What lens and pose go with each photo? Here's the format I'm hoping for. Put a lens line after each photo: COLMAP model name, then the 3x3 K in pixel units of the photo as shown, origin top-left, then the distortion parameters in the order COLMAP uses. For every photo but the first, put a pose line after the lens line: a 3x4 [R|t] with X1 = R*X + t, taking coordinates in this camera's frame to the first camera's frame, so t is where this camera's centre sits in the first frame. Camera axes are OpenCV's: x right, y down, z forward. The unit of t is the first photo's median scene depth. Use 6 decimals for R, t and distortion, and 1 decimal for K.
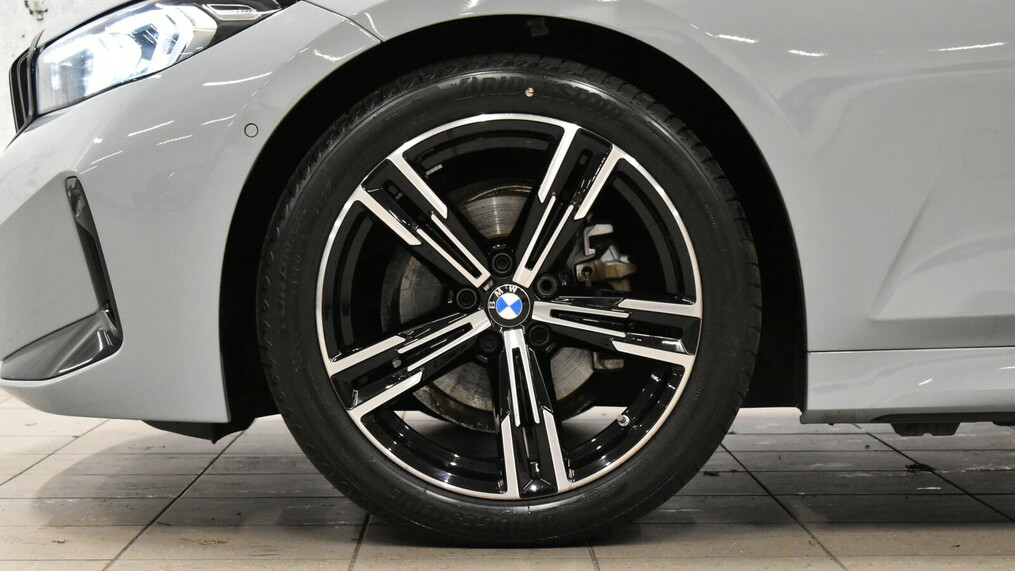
lens RADIAL K [[2280.7, 0, 506.4], [0, 2280.7, 284.8], [0, 0, 1]] dist [-0.039087, 0.000000]
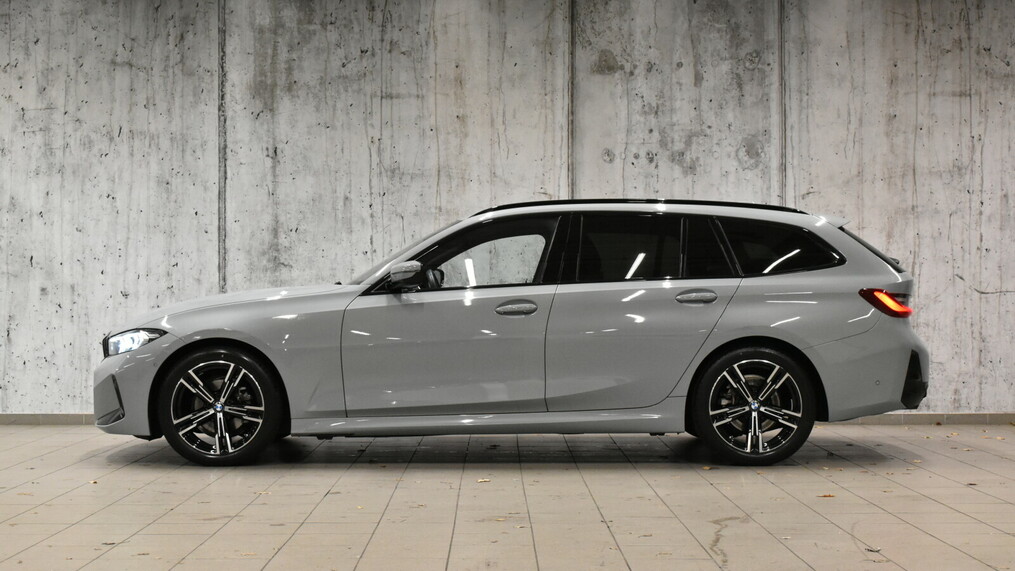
lens RADIAL K [[1684.1, 0, 509.0], [0, 1684.1, 286.8], [0, 0, 1]] dist [-0.034633, 0.000000]
pose [[0.999816, 0.001832, -0.019099, 0.579650], [-0.002612, 0.999161, -0.040876, -0.084886], [0.019008, 0.040919, 0.998982, -2.016376]]
